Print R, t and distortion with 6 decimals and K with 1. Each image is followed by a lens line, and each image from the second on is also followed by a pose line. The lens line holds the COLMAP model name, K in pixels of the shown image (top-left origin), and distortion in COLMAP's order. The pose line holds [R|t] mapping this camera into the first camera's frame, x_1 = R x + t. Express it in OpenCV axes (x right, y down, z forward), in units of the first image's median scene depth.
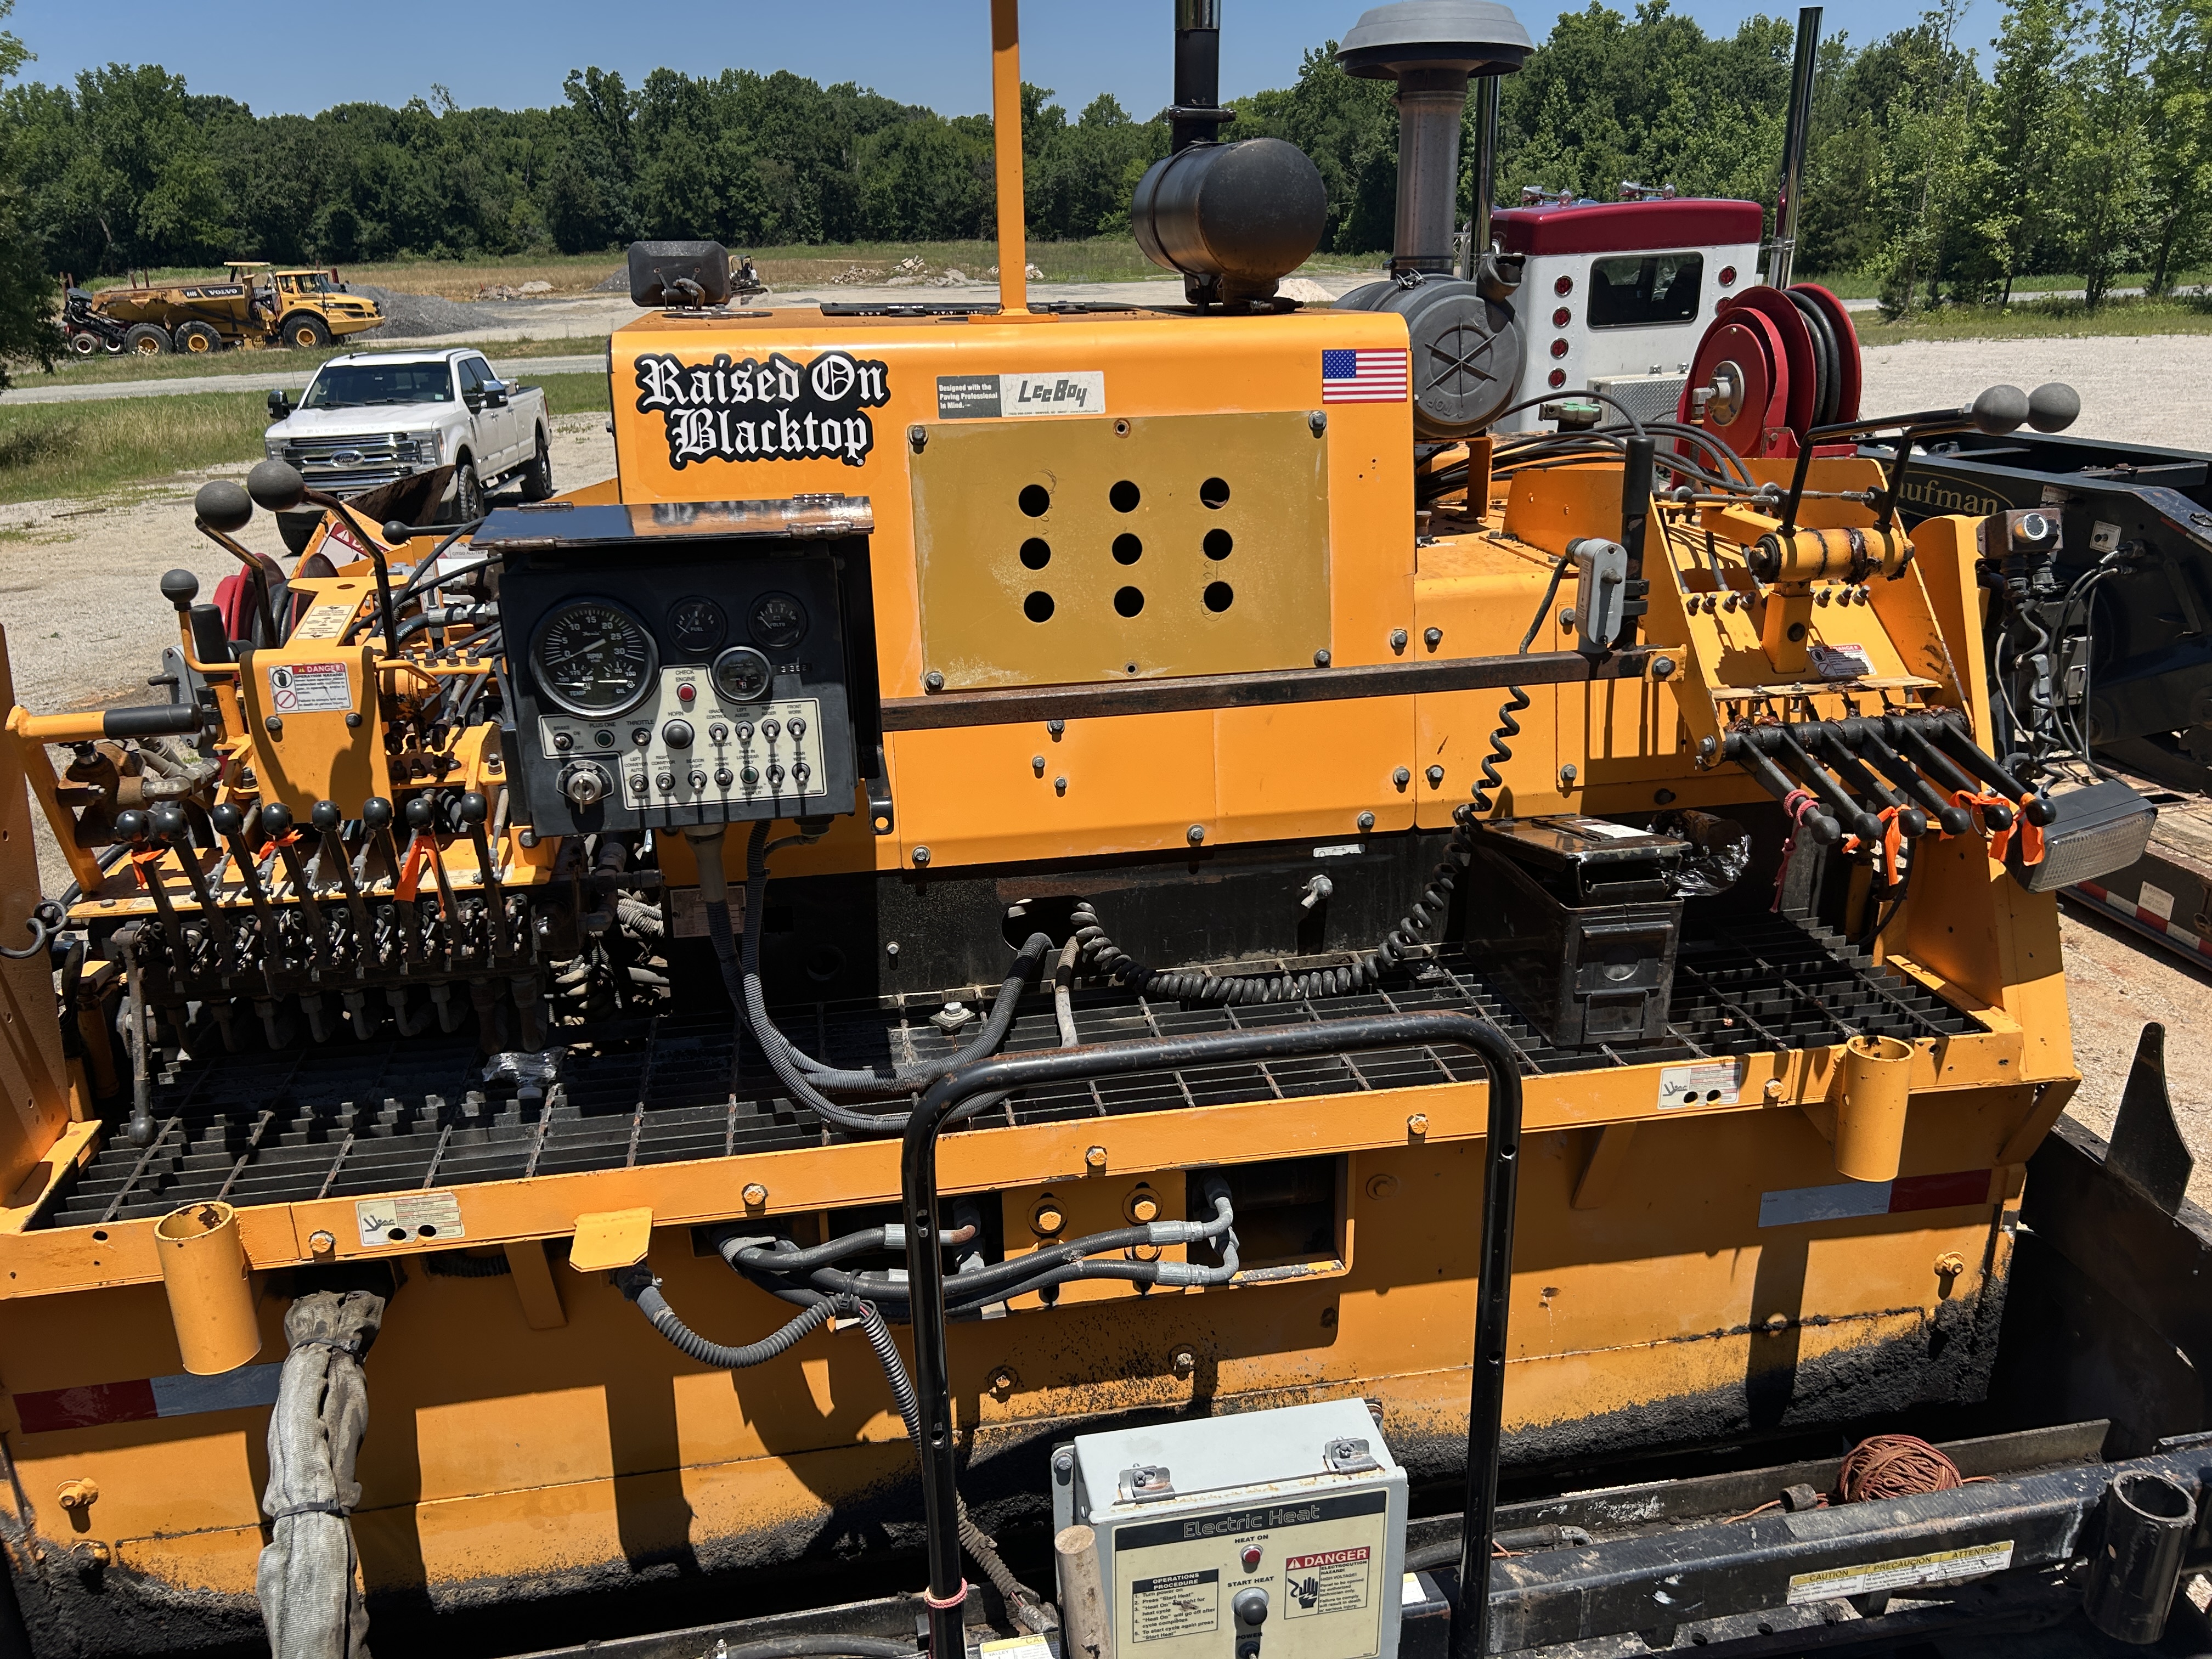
lens RADIAL K [[1655.9, 0, 1127.1], [0, 1655.9, 823.2], [0, 0, 1]] dist [0.064069, -0.082116]
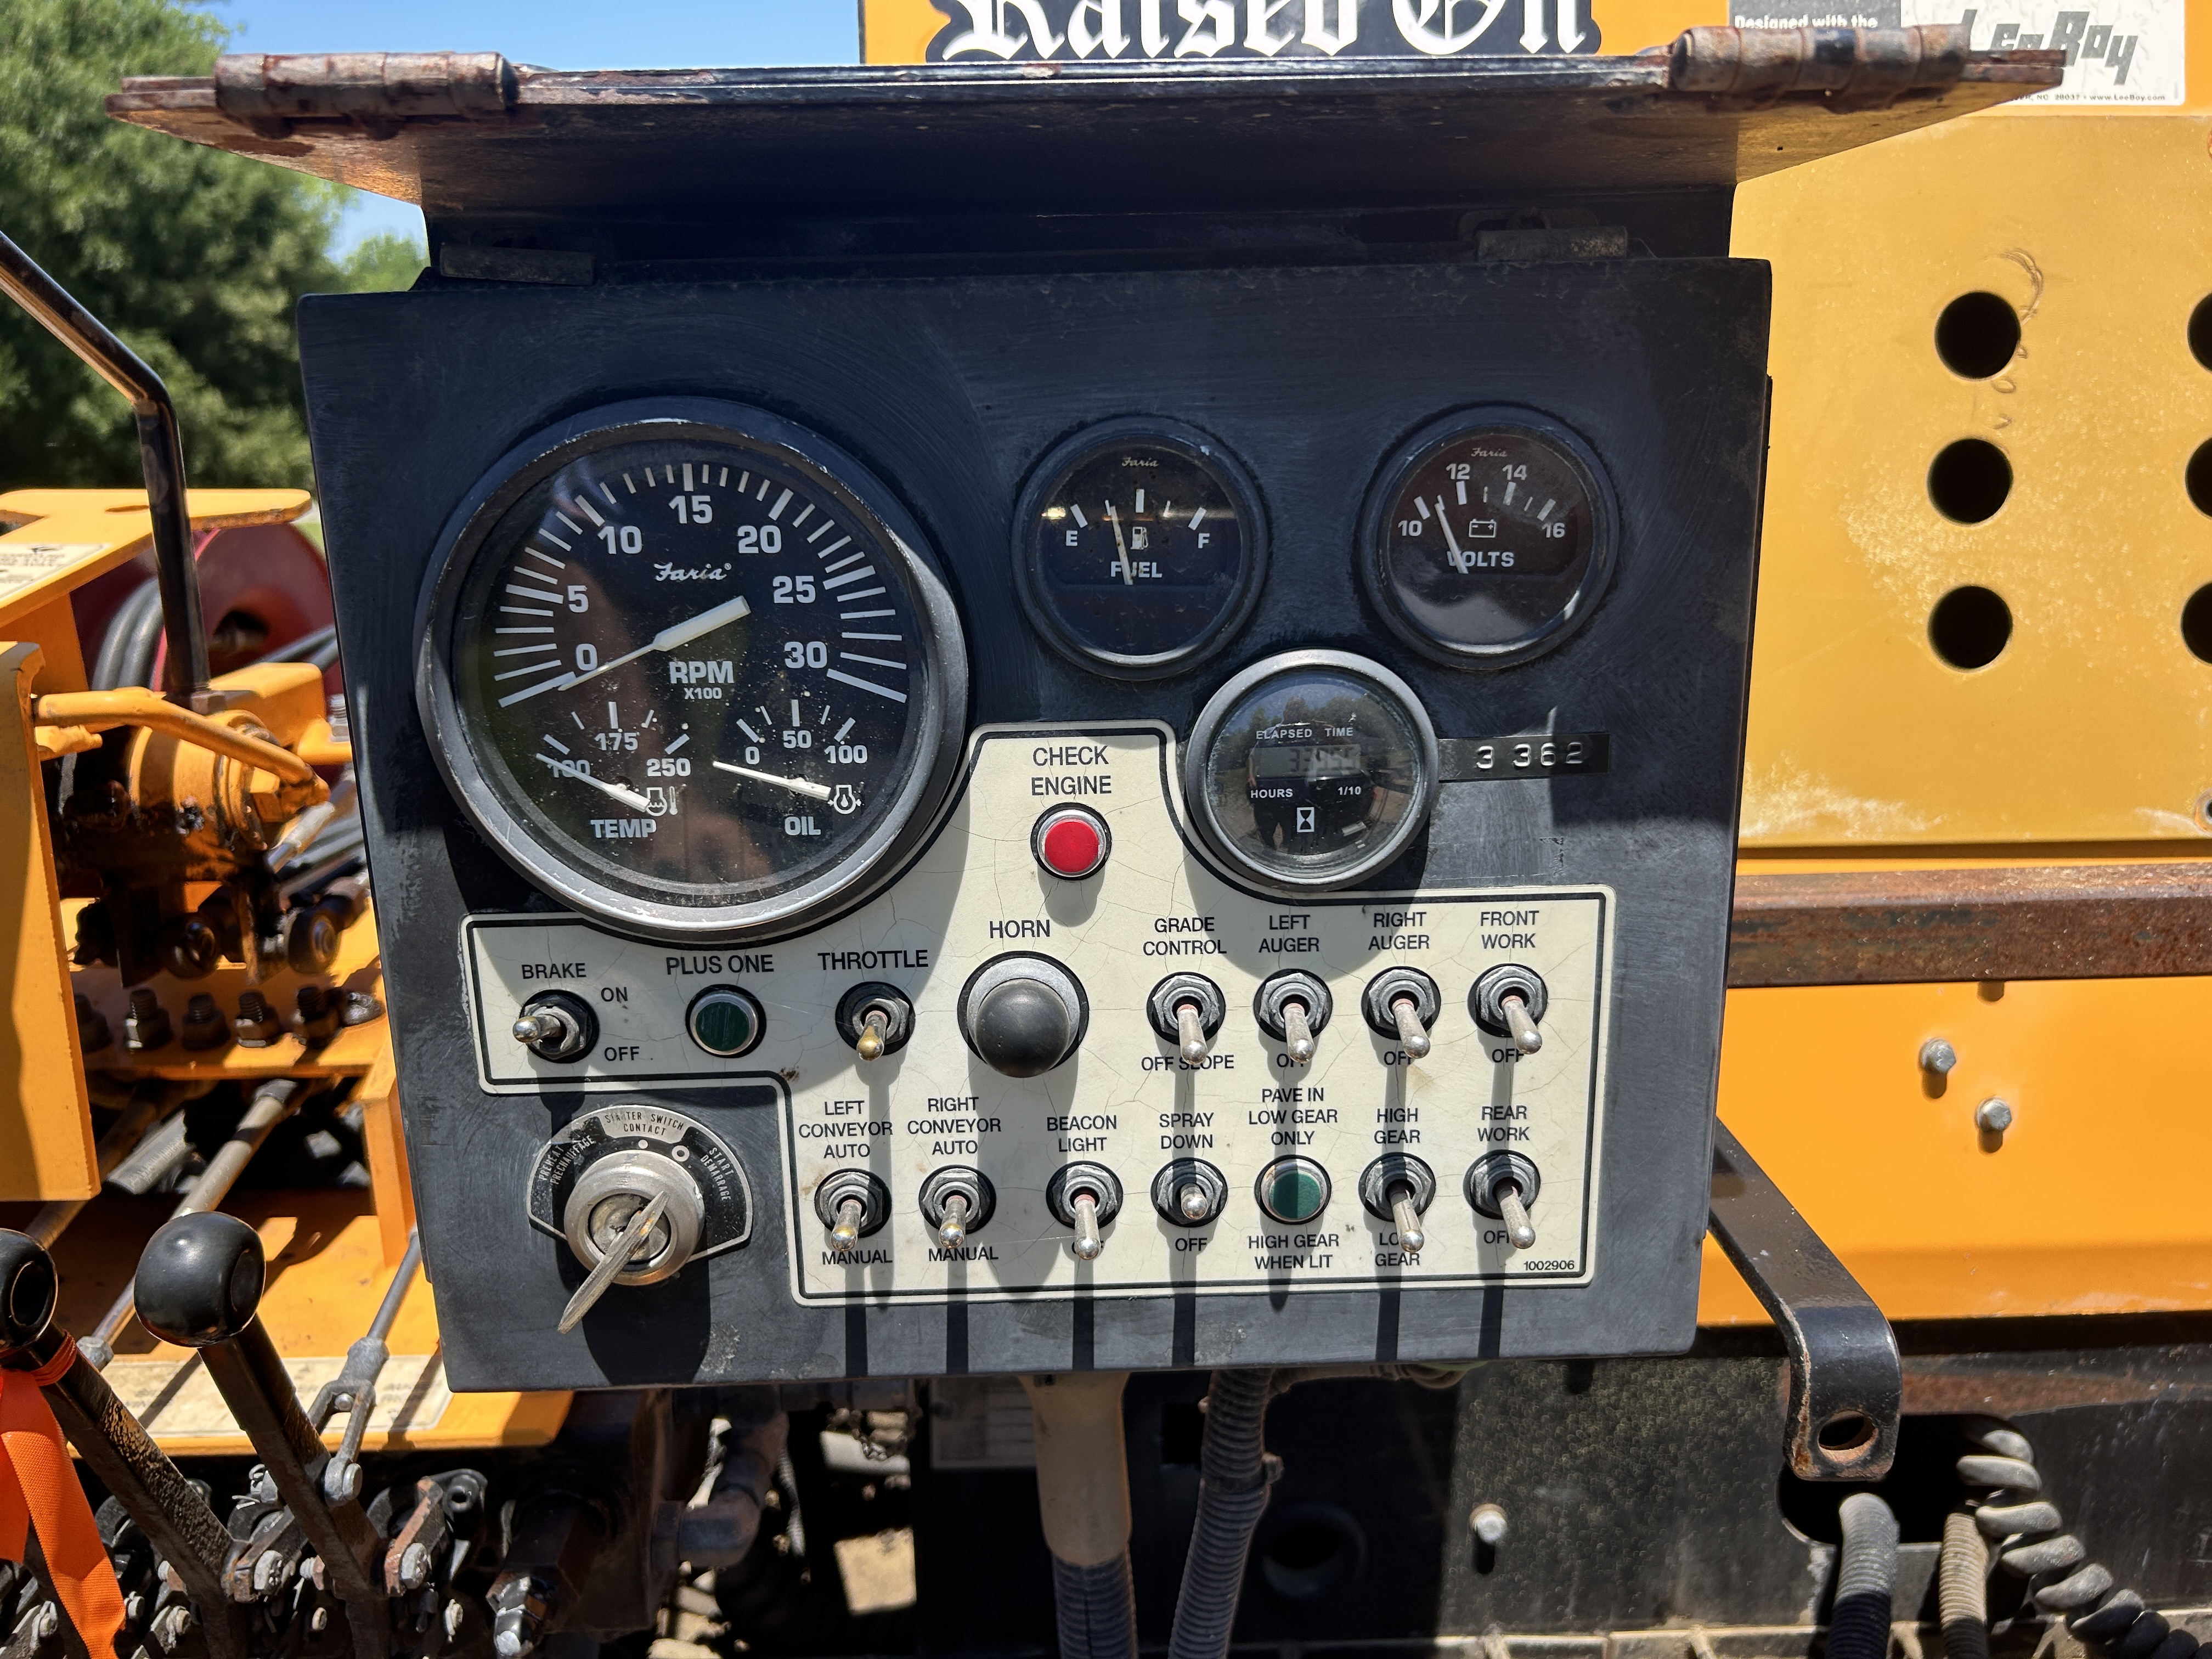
lens RADIAL K [[1677.9, 0, 1129.0], [0, 1677.9, 822.8], [0, 0, 1]] dist [0.007308, -0.004906]
pose [[0.988927, 0.040185, -0.142860, -0.219942], [-0.051511, 0.995739, -0.076482, -0.062746], [0.139178, 0.082994, 0.986783, 0.756953]]
